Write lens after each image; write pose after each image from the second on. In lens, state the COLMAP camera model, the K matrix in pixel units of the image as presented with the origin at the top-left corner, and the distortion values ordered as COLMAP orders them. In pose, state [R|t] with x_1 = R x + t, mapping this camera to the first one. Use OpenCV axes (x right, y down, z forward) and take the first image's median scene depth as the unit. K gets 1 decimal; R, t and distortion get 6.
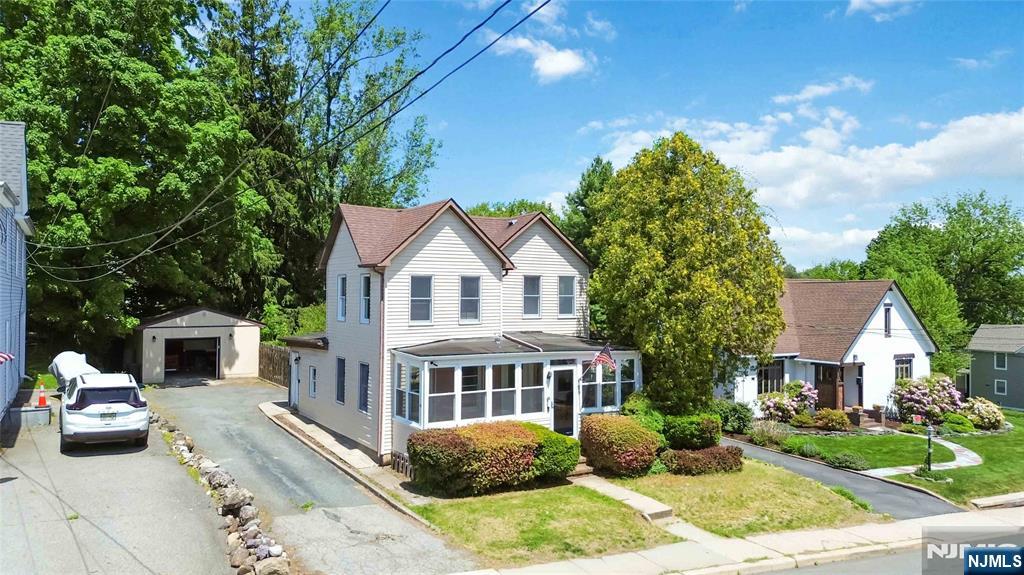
lens RADIAL K [[698.7, 0, 514.8], [0, 698.7, 286.9], [0, 0, 1]] dist [0.065545, -0.061864]
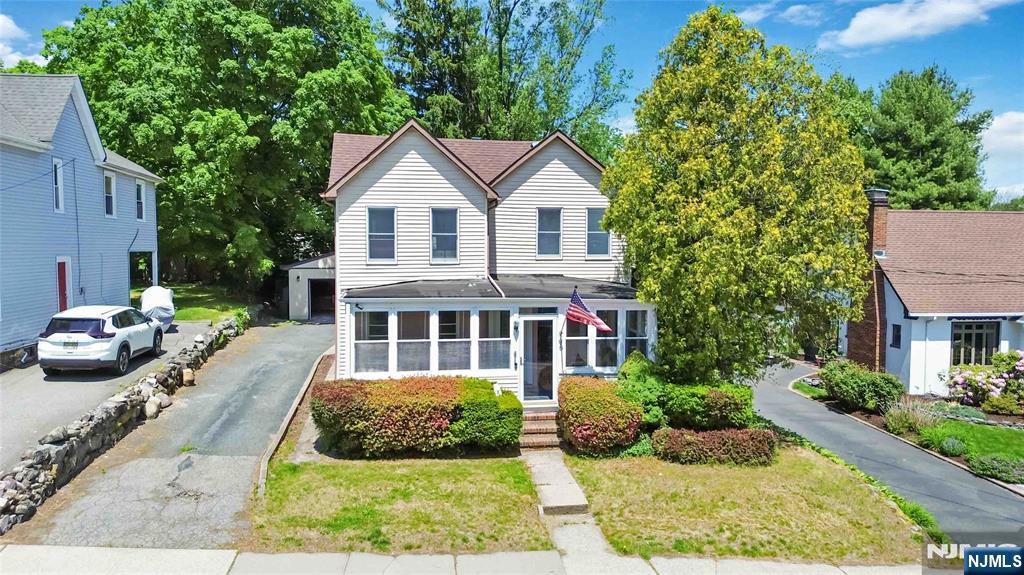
lens RADIAL K [[698.7, 0, 514.8], [0, 698.7, 286.9], [0, 0, 1]] dist [0.065545, -0.061864]
pose [[0.922494, 0.019886, -0.385498, 0.364466], [0.007933, 0.997485, 0.070439, 0.021831], [0.385929, -0.068038, 0.920016, 0.237685]]
